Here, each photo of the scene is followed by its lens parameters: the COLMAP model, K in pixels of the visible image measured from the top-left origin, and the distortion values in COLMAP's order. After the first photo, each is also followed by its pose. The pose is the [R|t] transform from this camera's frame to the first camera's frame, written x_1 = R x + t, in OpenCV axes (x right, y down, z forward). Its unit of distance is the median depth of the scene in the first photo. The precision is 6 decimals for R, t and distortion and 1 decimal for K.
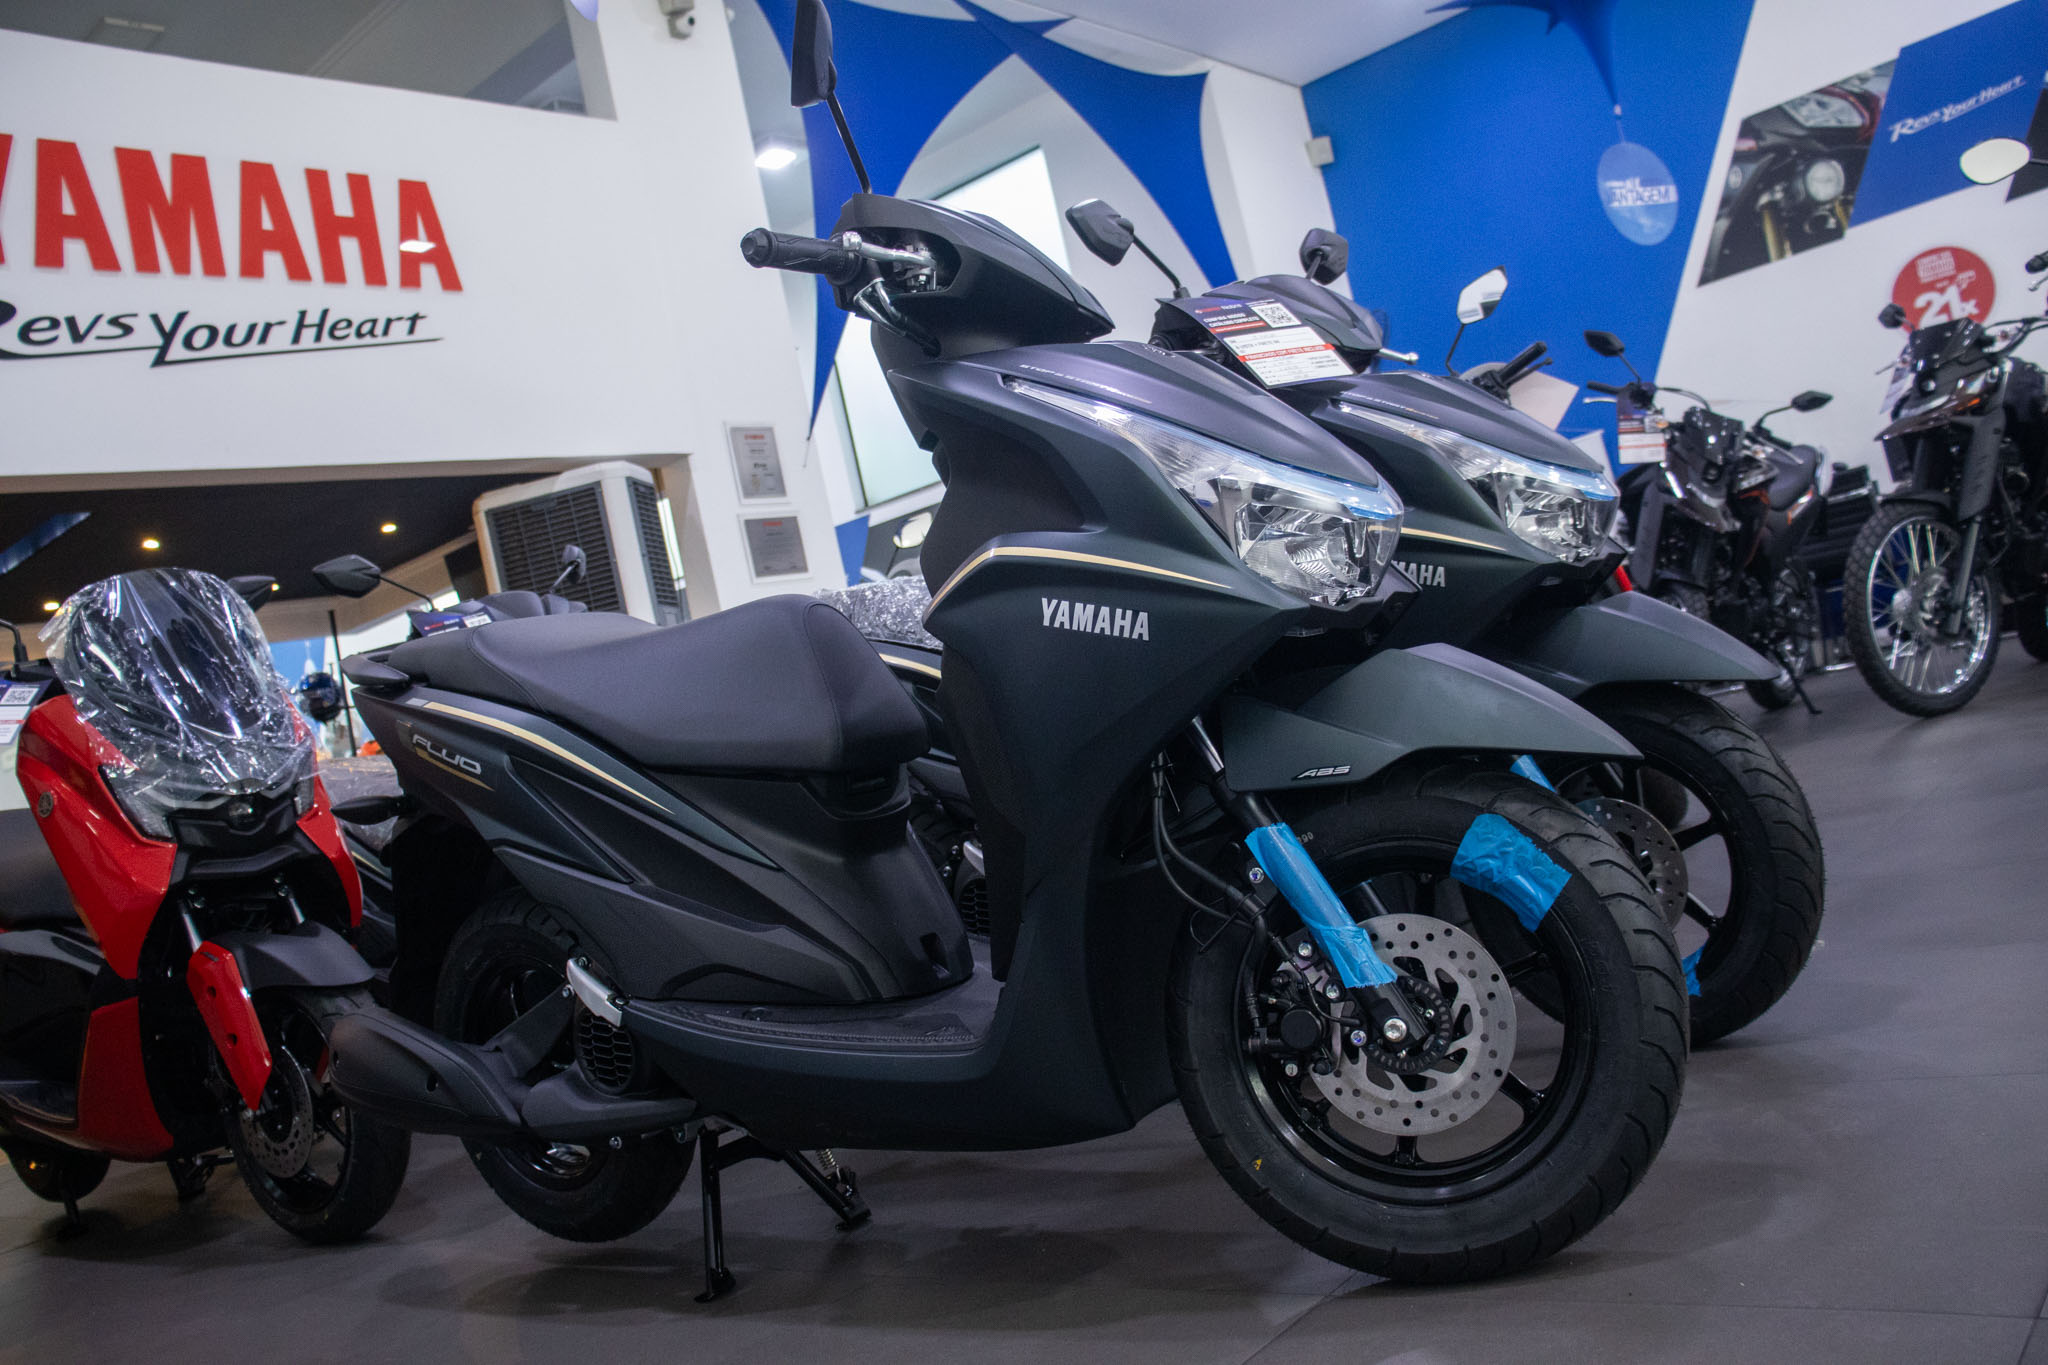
lens RADIAL K [[1725.4, 0, 1024.0], [0, 1725.4, 682.5], [0, 0, 1]] dist [-0.165825, 0.158994]
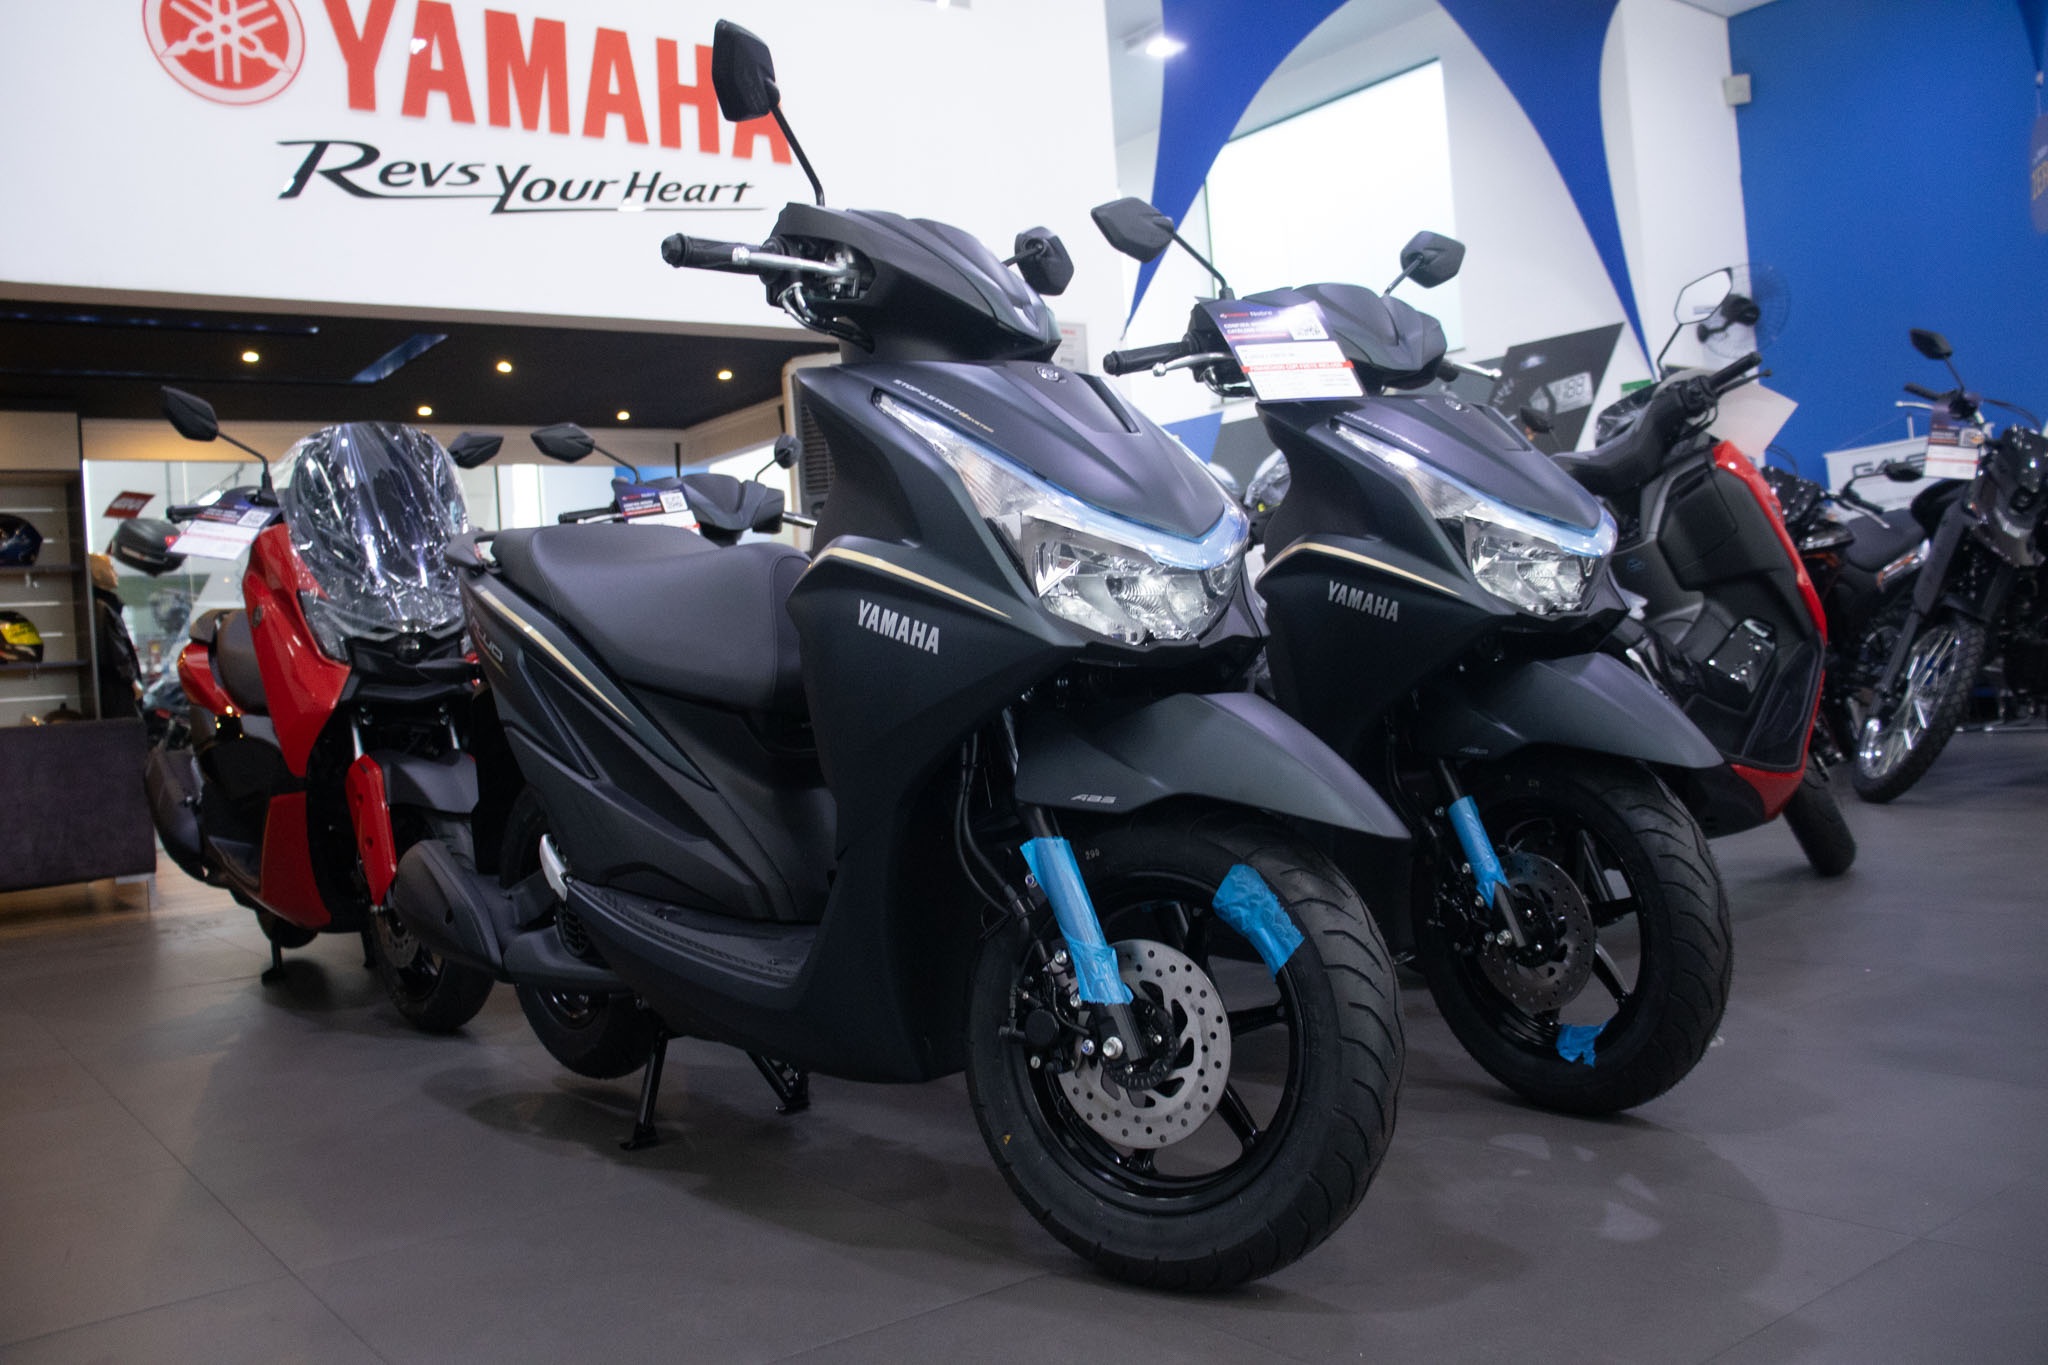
lens RADIAL K [[1725.4, 0, 1024.0], [0, 1725.4, 682.5], [0, 0, 1]] dist [-0.165825, 0.158994]
pose [[0.964270, 0.154846, -0.214958, 0.317628], [-0.139387, 0.986549, 0.085396, -0.094137], [0.225290, -0.052383, 0.972883, -0.042846]]
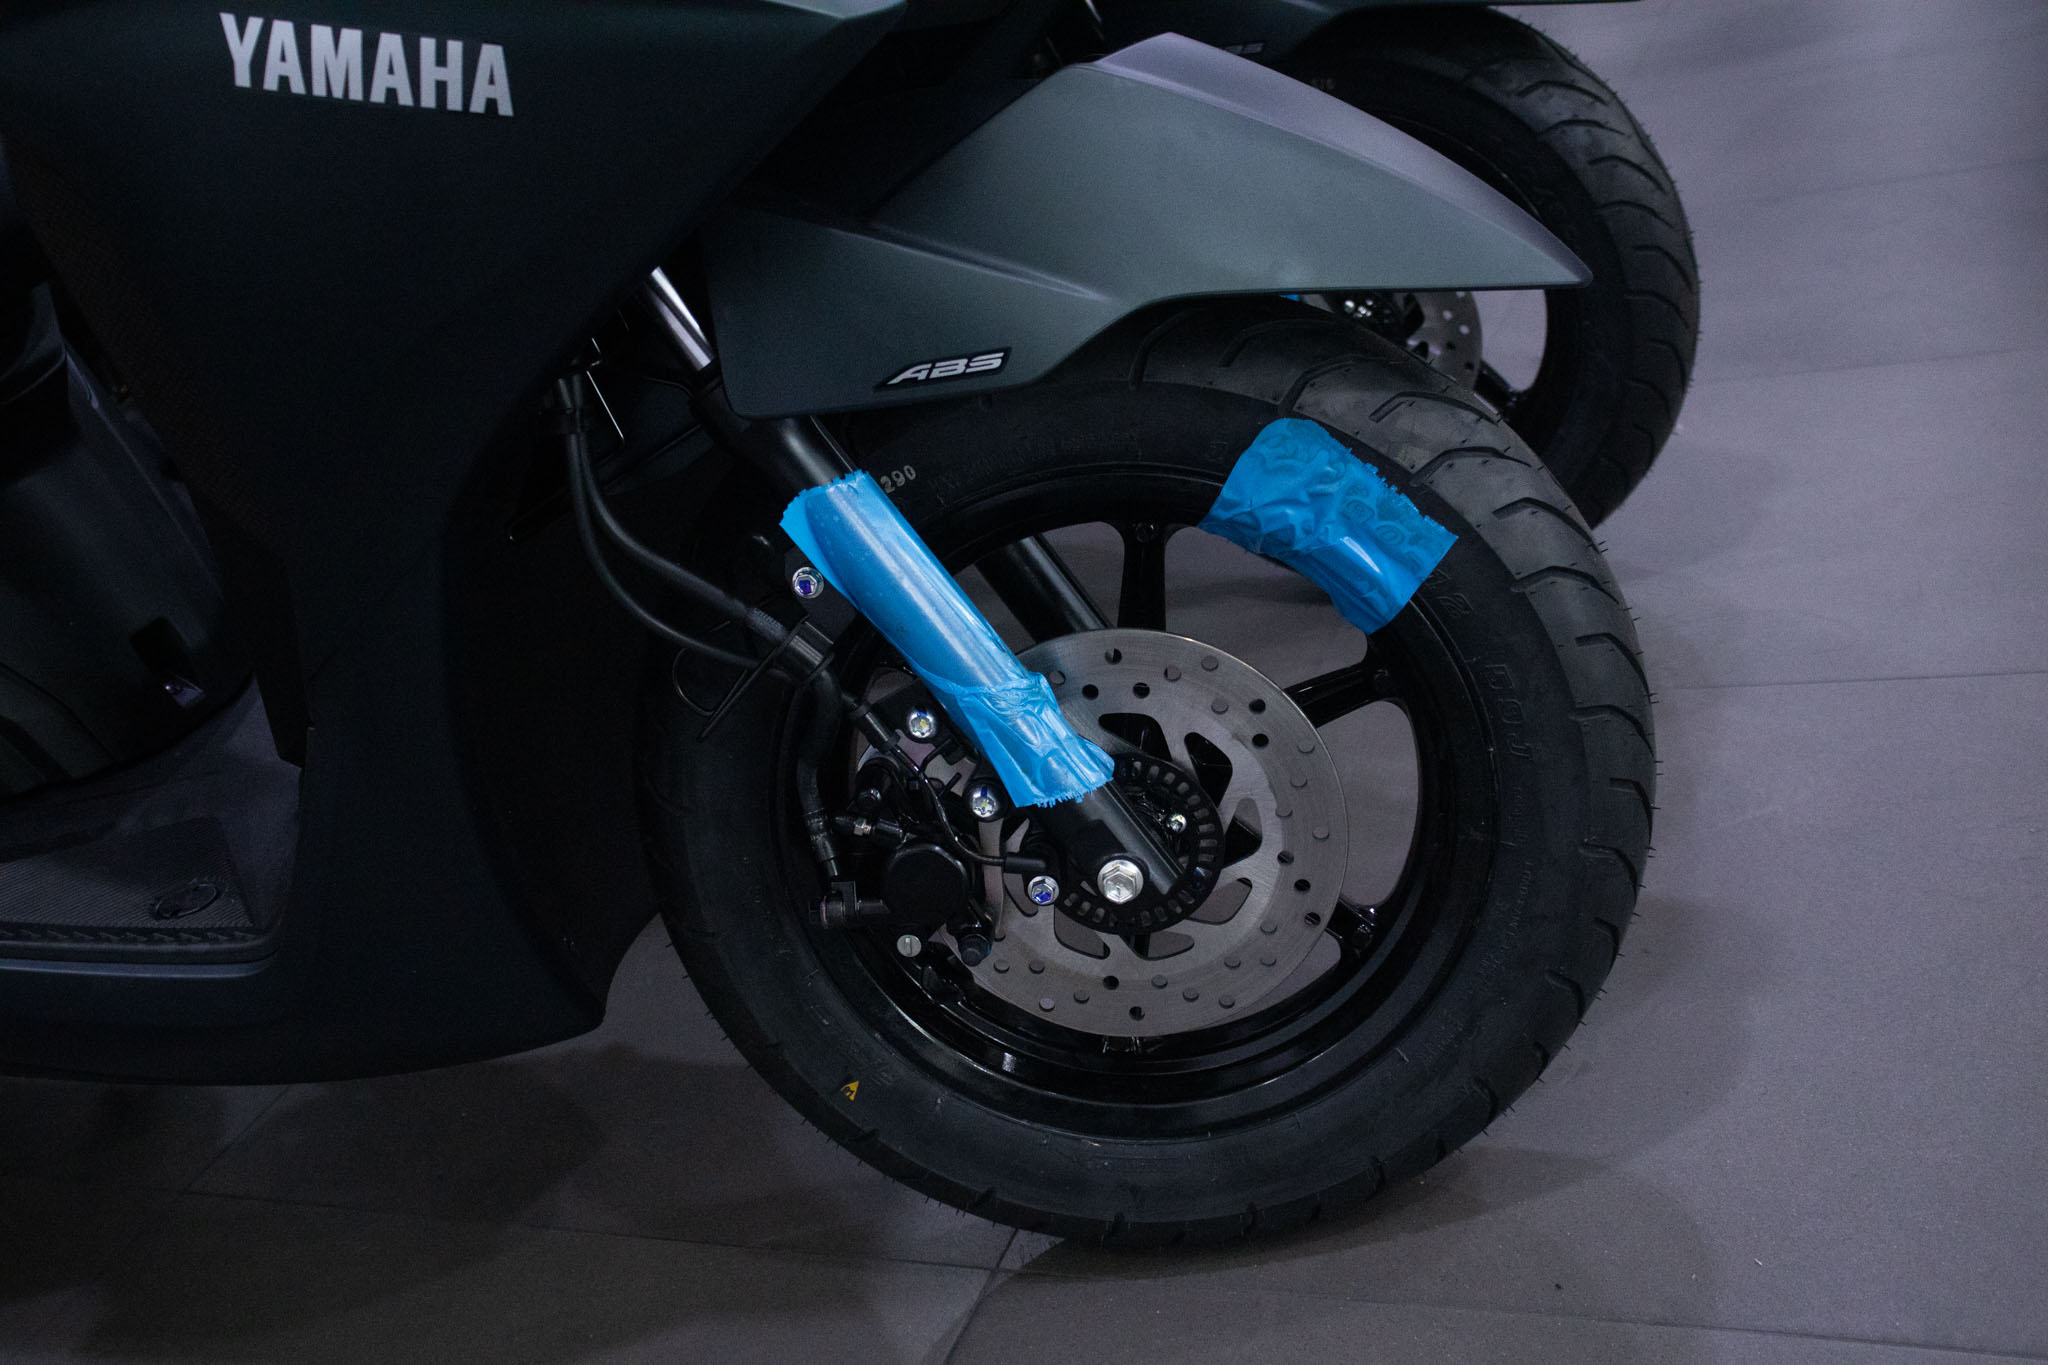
lens RADIAL K [[2065.1, 0, 1024.0], [0, 2065.1, 682.5], [0, 0, 1]] dist [-0.128867, 0.158958]
pose [[0.955120, -0.141859, 0.260043, 0.038871], [0.030867, 0.920754, 0.388920, -0.072608], [-0.294608, -0.363438, 0.883809, 0.442232]]
